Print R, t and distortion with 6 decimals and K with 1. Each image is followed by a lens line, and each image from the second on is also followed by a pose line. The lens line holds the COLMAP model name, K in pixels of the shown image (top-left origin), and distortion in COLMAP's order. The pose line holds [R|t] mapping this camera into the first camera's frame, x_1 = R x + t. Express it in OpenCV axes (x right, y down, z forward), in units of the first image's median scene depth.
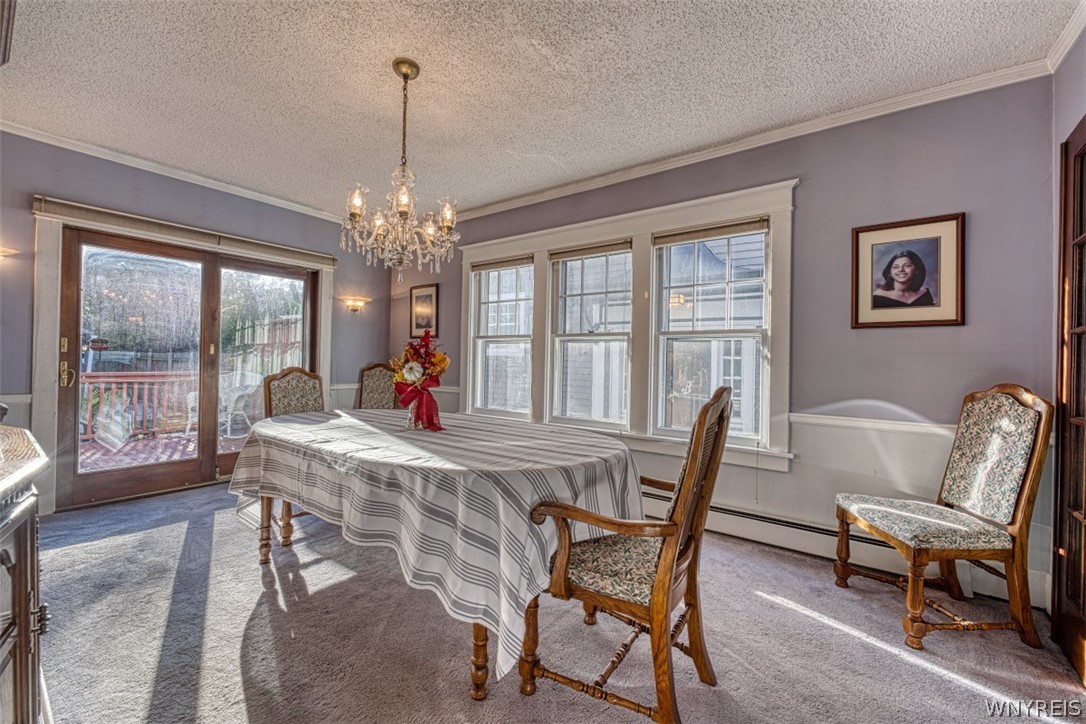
lens RADIAL K [[437.6, 0, 519.7], [0, 437.6, 365.1], [0, 0, 1]] dist [-0.000200, -0.000086]
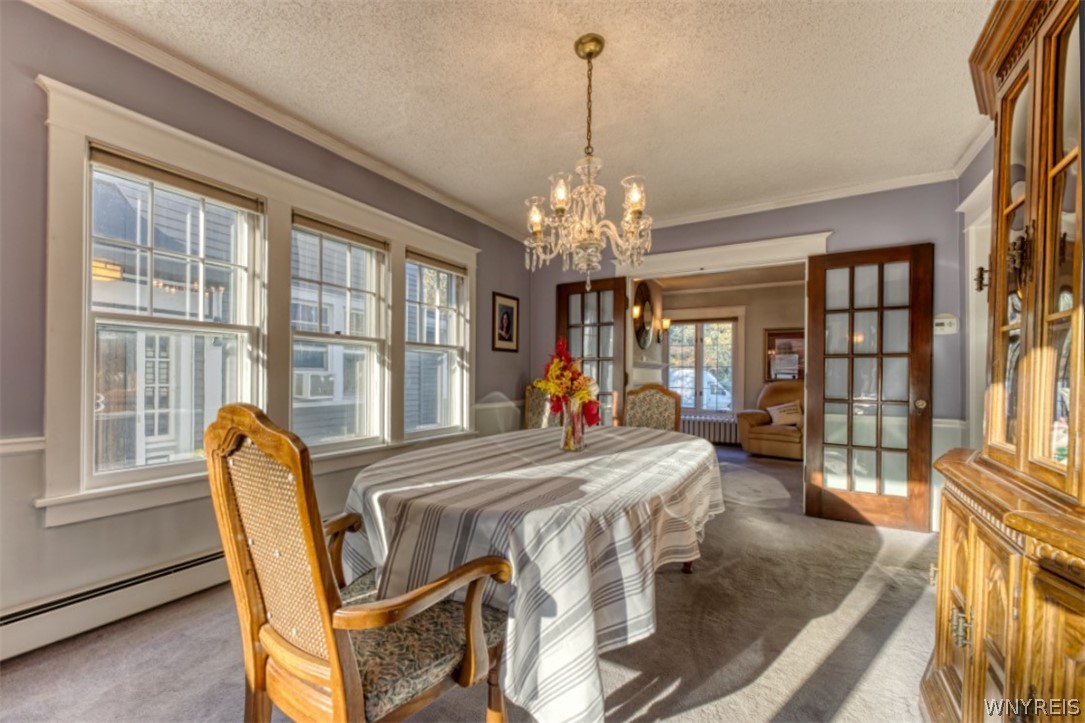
lens RADIAL K [[428.1, 0, 556.0], [0, 428.1, 379.7], [0, 0, 1]] dist [0.000059, -0.000034]
pose [[-0.110827, -0.029807, 0.993393, -0.880690], [-0.006265, 0.999551, 0.029293, -0.019858], [-0.993820, -0.002977, -0.110964, 0.900629]]
